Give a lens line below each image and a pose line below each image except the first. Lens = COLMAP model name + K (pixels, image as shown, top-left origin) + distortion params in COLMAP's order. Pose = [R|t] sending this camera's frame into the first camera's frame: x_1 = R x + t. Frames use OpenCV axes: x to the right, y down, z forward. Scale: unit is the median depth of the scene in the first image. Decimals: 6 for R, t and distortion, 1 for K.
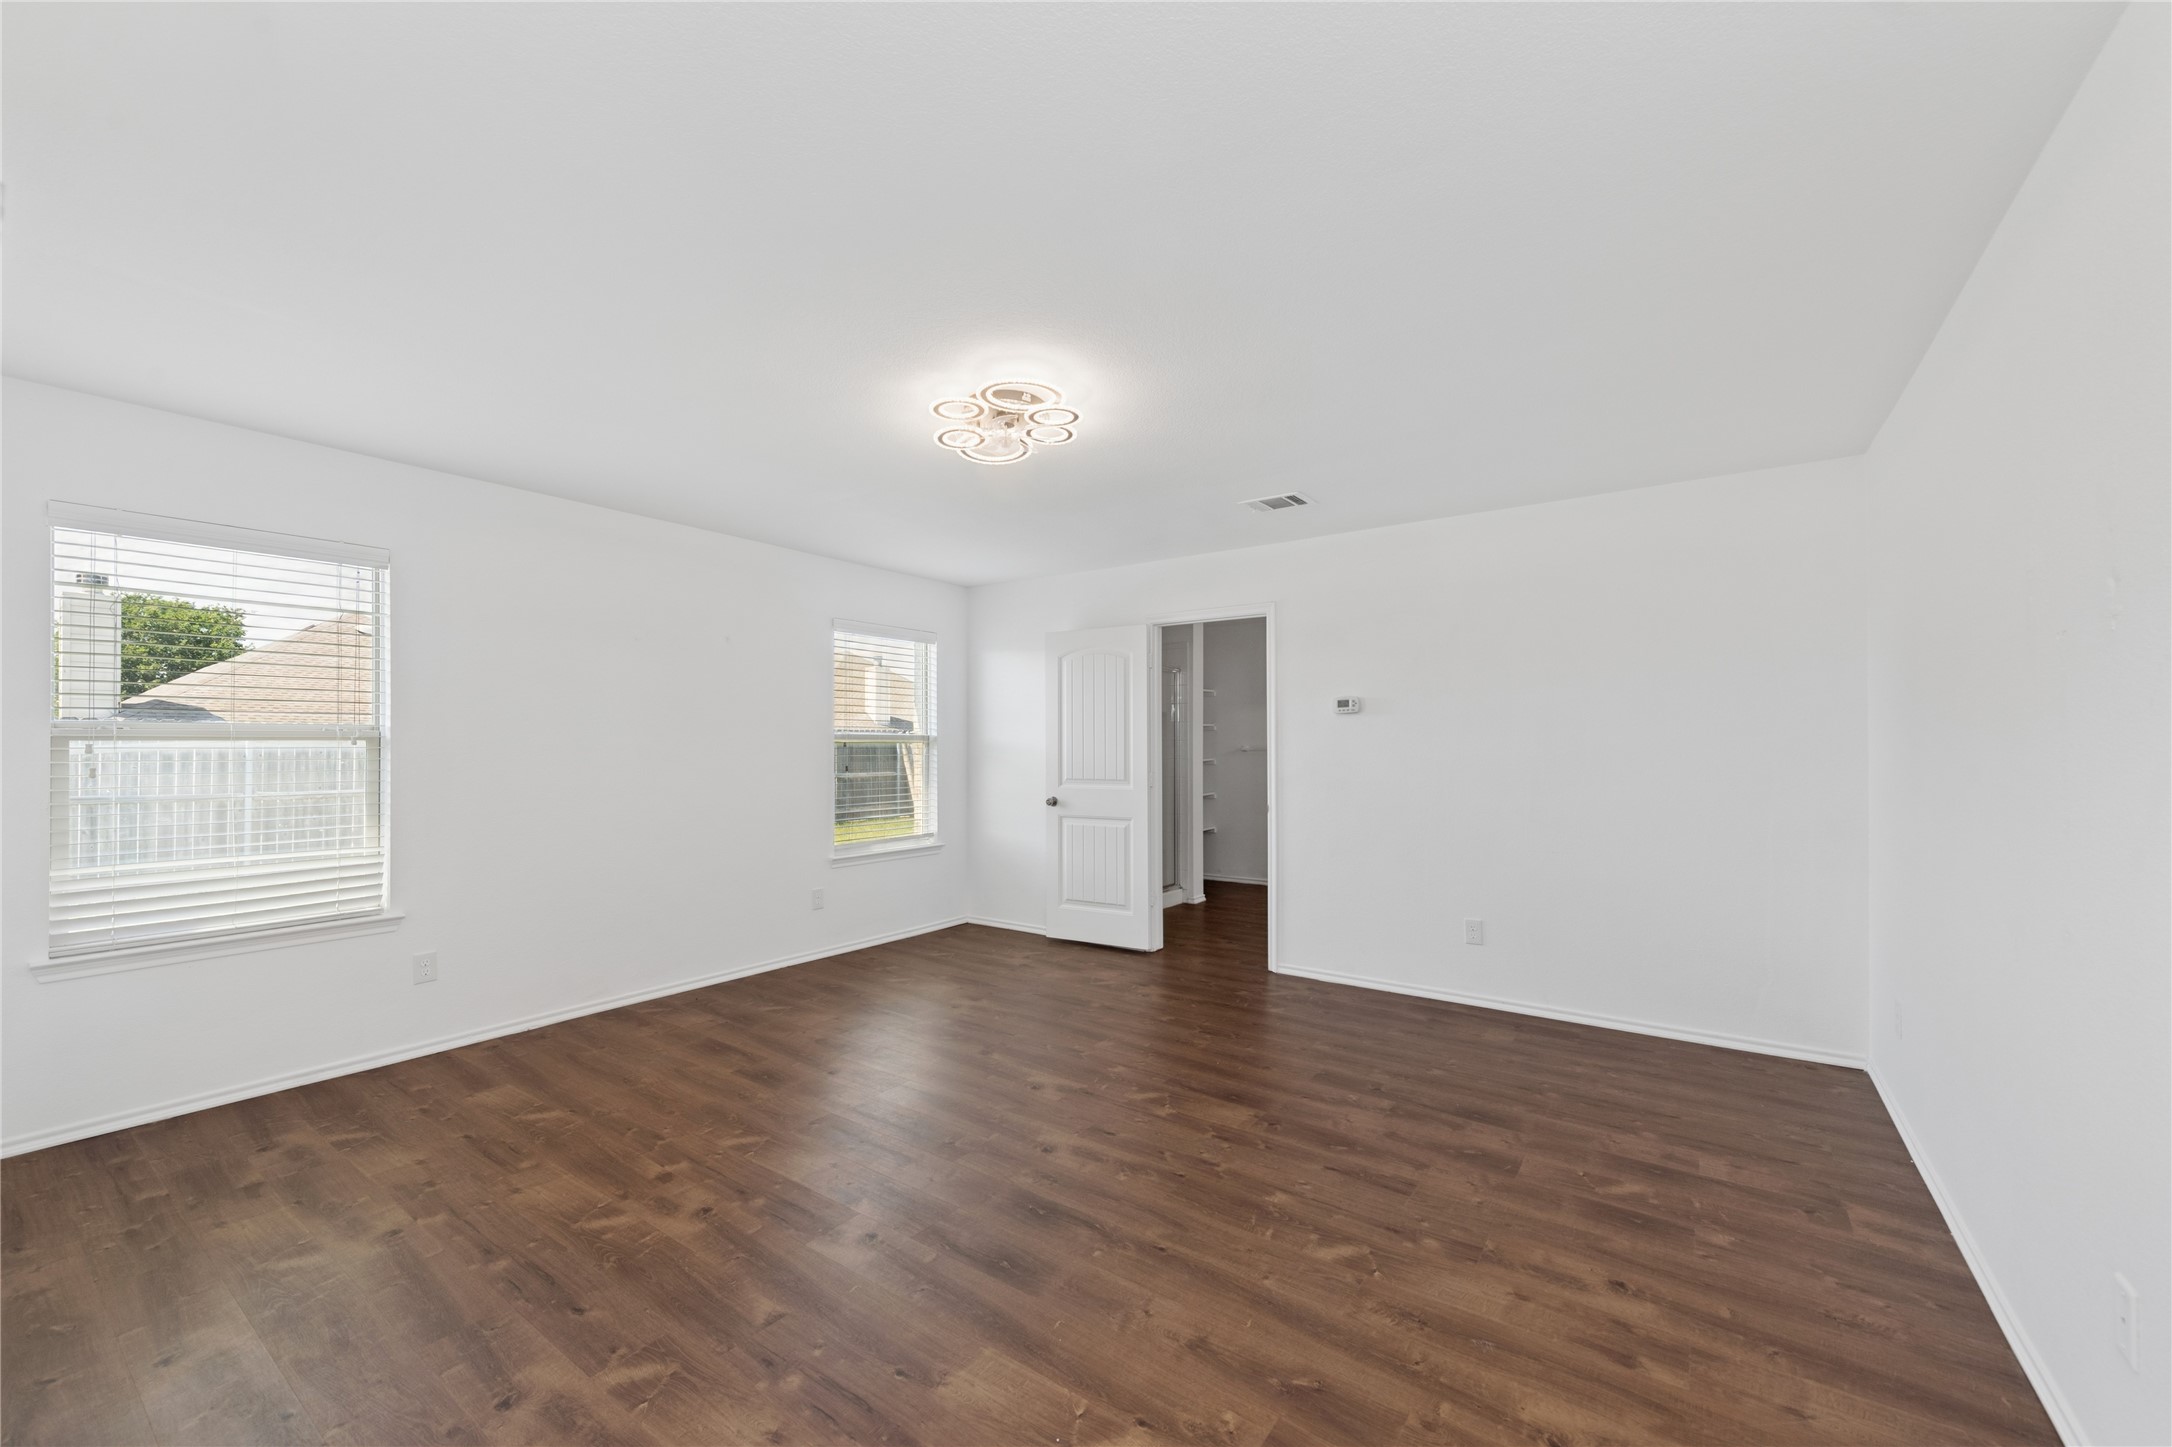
lens RADIAL K [[854.7, 0, 1088.1], [0, 854.7, 731.9], [0, 0, 1]] dist [0.010644, -0.004635]
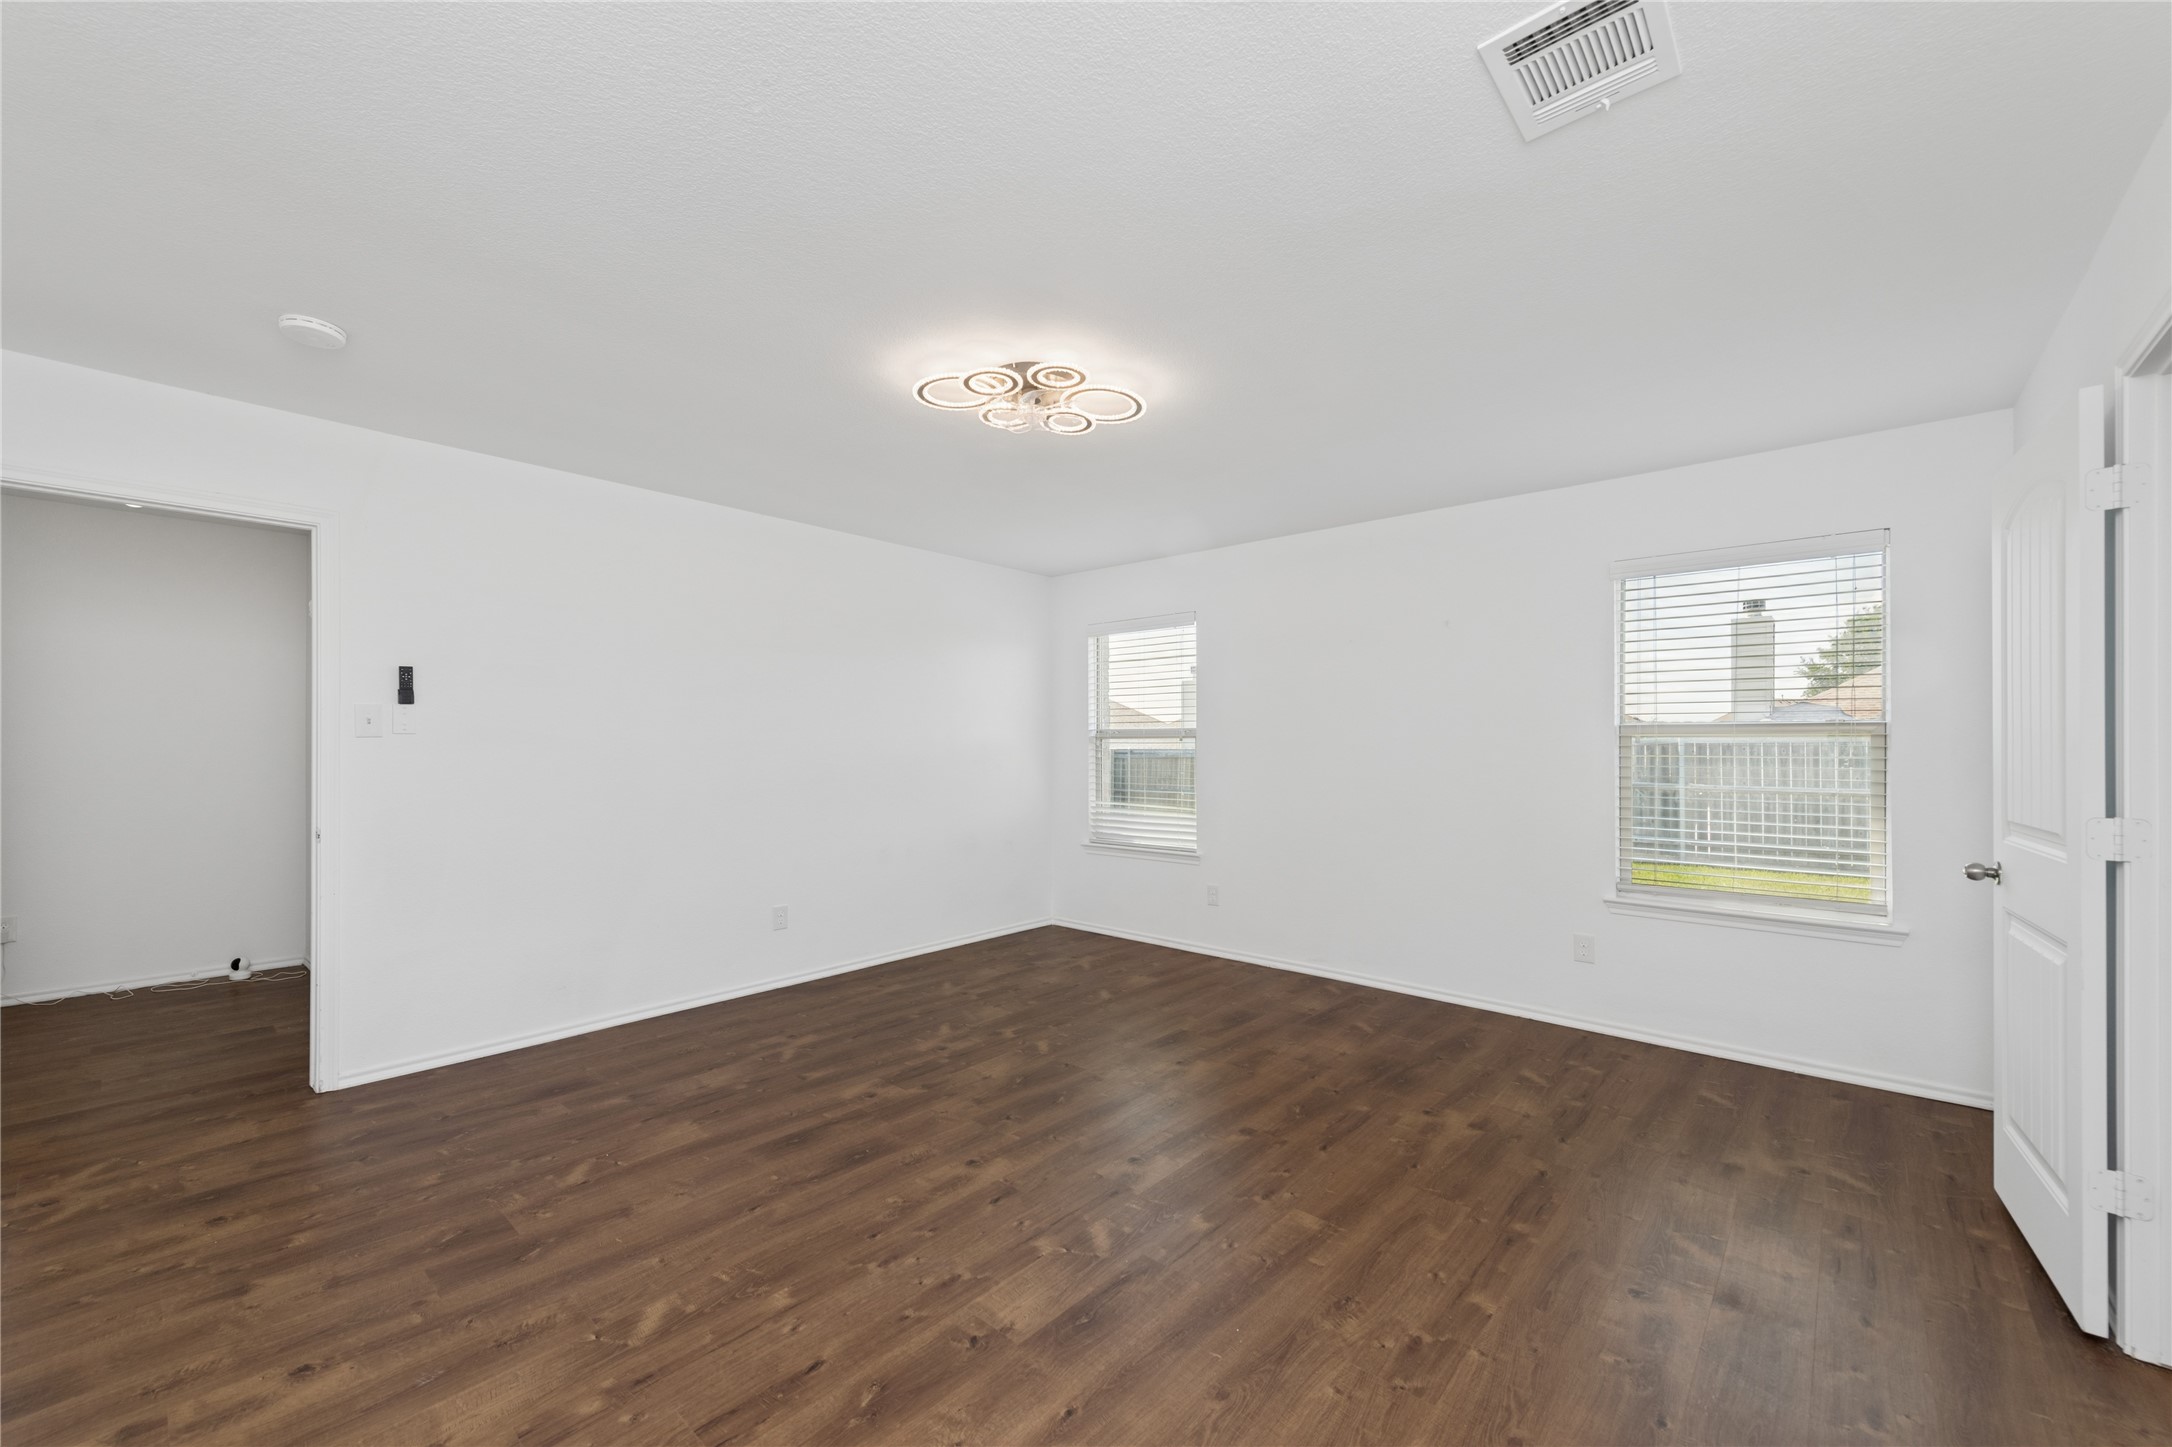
lens RADIAL K [[854.7, 0, 1080.3], [0, 854.7, 730.1], [0, 0, 1]] dist [0.010644, -0.004635]
pose [[-0.109367, -0.014317, -0.993898, 0.873899], [0.013615, 0.999781, -0.015900, 0.021883], [0.993908, -0.015271, -0.109148, 1.200625]]
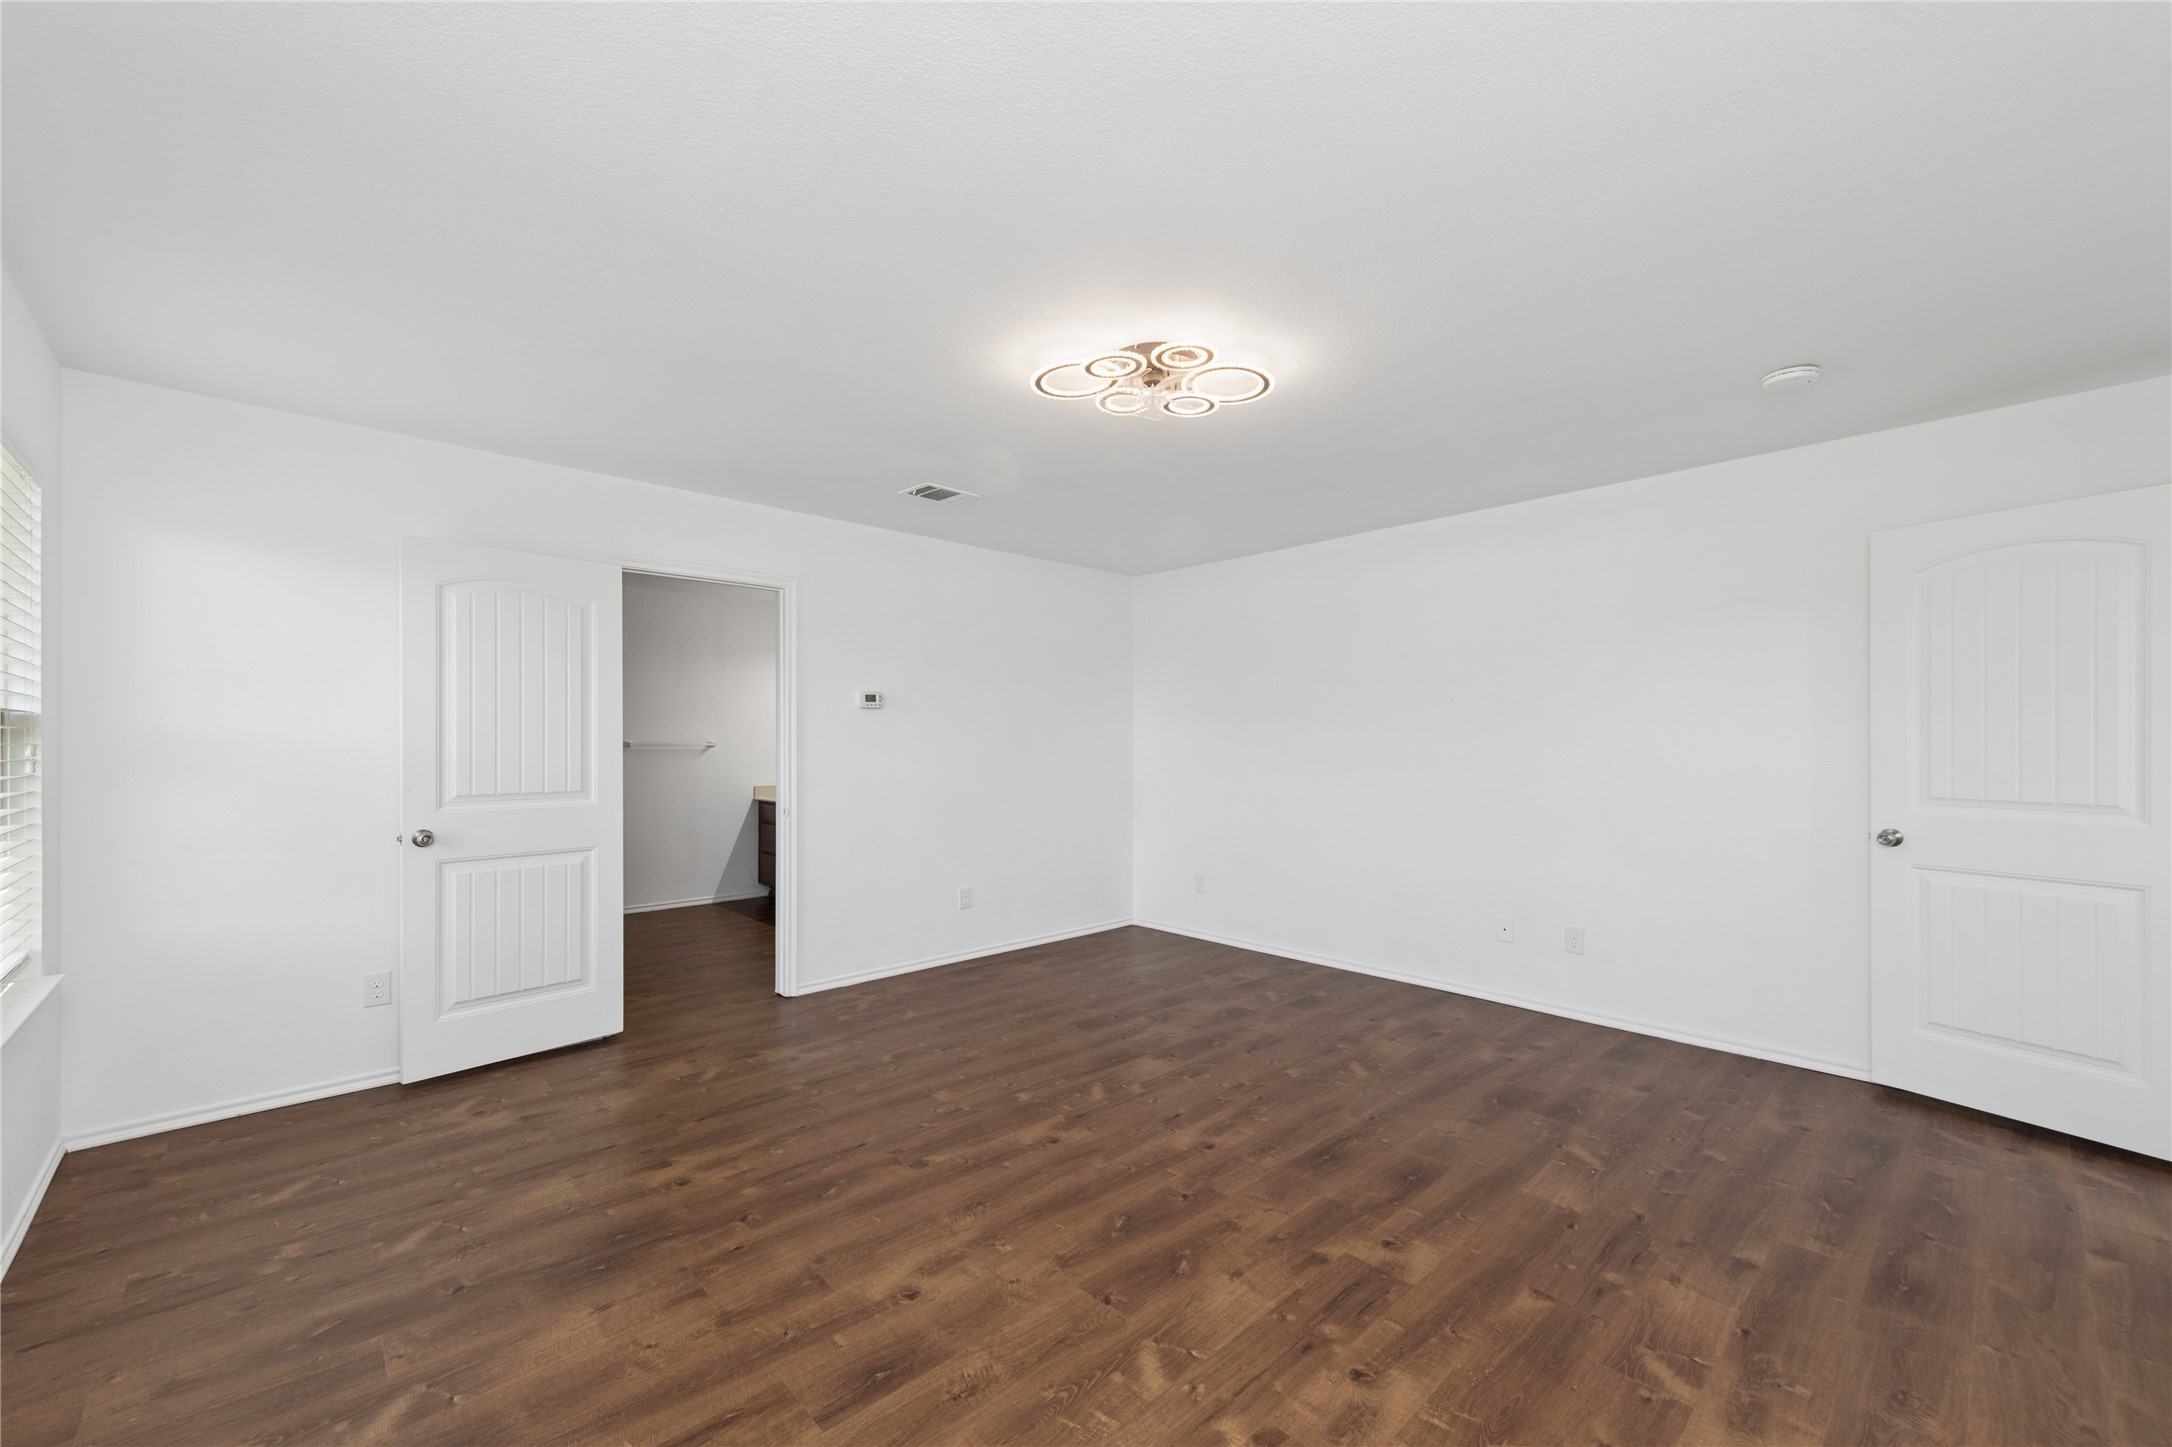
lens RADIAL K [[854.7, 0, 1084.0], [0, 854.7, 777.0], [0, 0, 1]] dist [0.010644, -0.004635]
pose [[0.196142, -0.040642, 0.979733, -1.008760], [-0.017212, 0.998844, 0.044880, 0.016462], [-0.980424, -0.025667, 0.195216, 0.934164]]
